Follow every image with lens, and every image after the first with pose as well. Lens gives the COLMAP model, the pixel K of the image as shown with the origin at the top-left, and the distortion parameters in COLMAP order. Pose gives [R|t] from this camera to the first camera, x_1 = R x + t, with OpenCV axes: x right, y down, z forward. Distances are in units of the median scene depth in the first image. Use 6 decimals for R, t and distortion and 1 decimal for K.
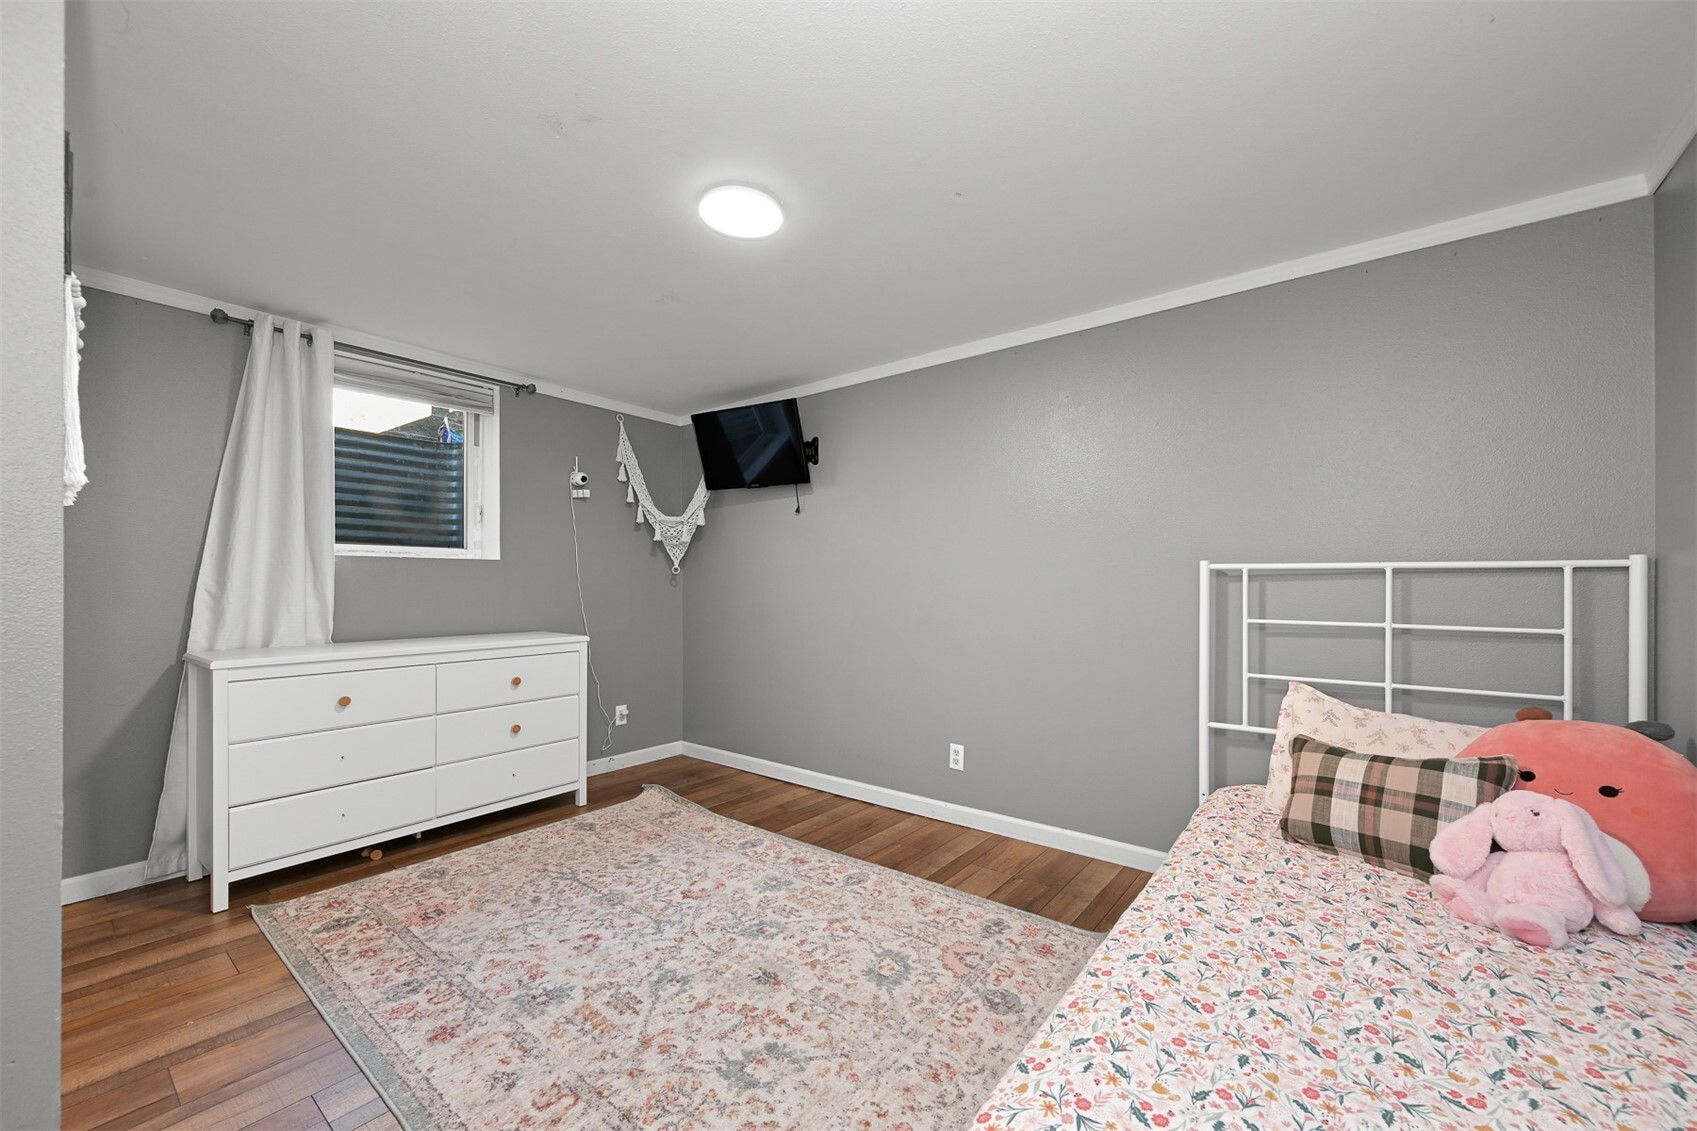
lens RADIAL K [[671.9, 0, 847.3], [0, 671.9, 572.6], [0, 0, 1]] dist [0.000240, 0.000026]
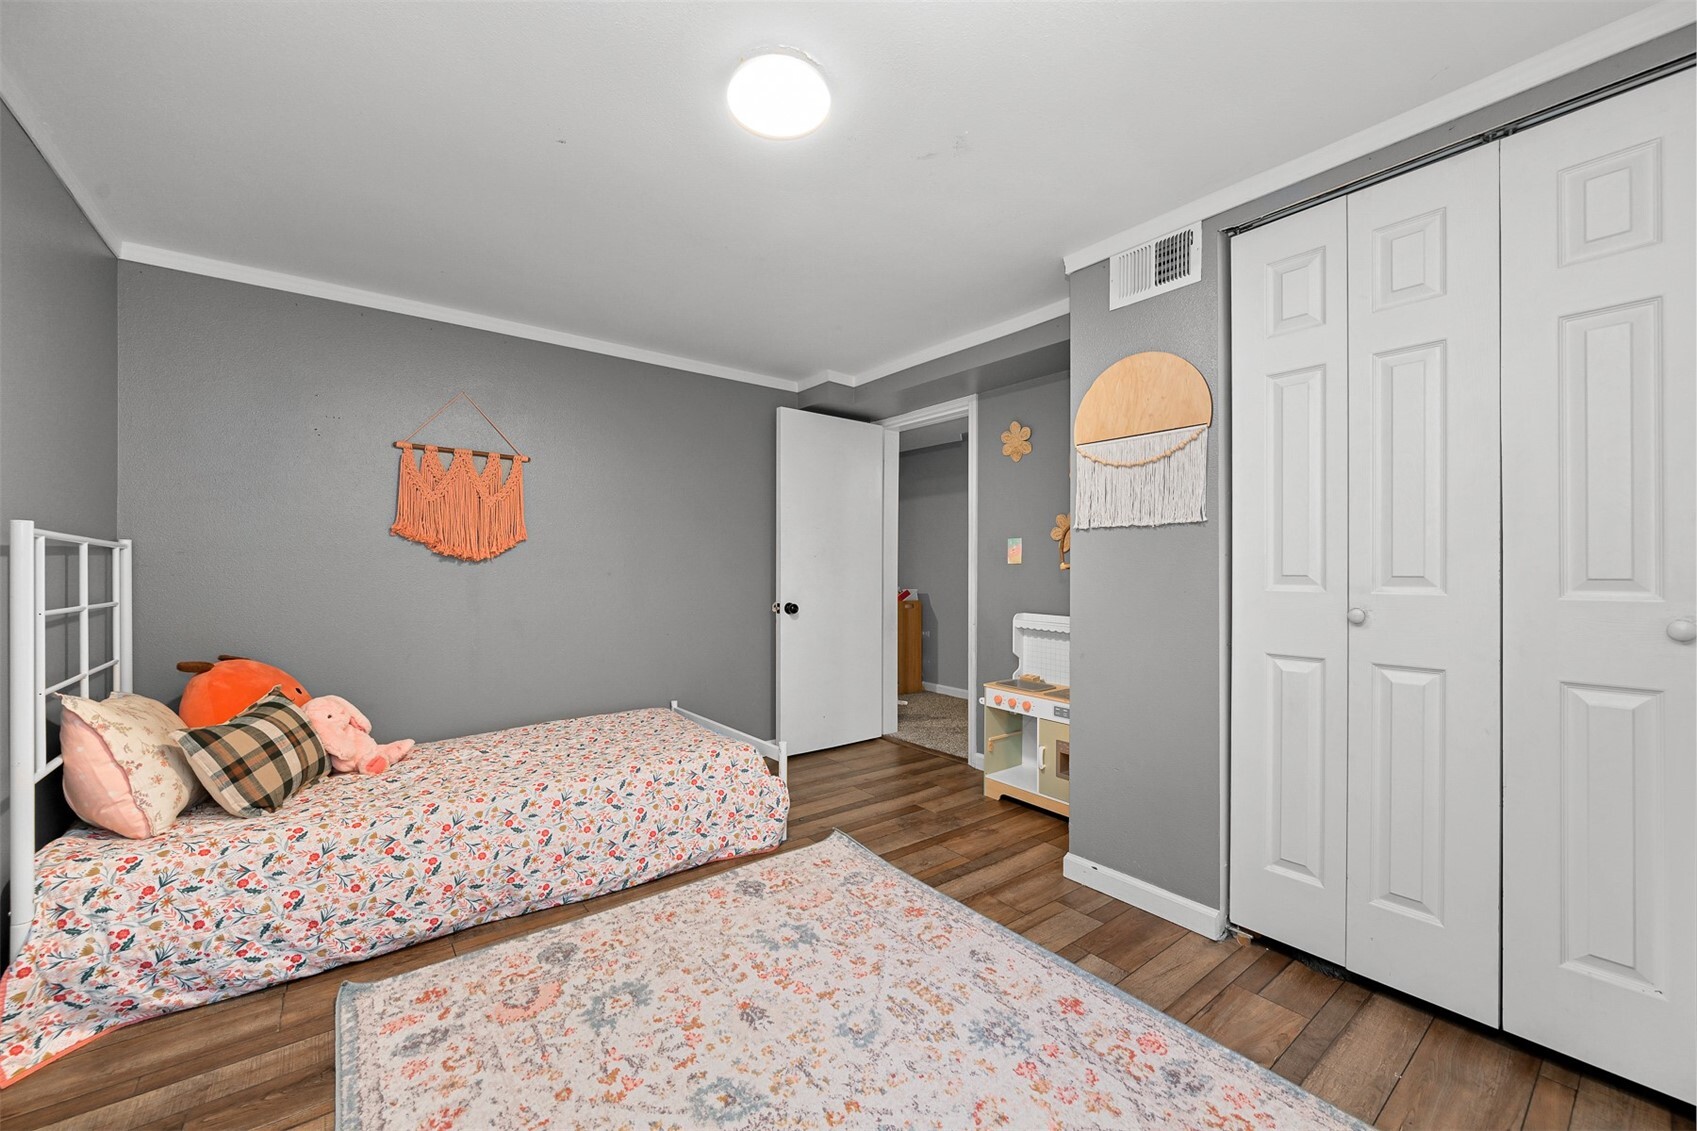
lens RADIAL K [[671.9, 0, 847.3], [0, 671.9, 572.6], [0, 0, 1]] dist [0.000240, 0.000026]
pose [[-0.972243, -0.011093, 0.233710, -0.459274], [-0.011699, 0.999931, -0.001205, 0.025689], [-0.233680, -0.003906, -0.972306, 1.912068]]
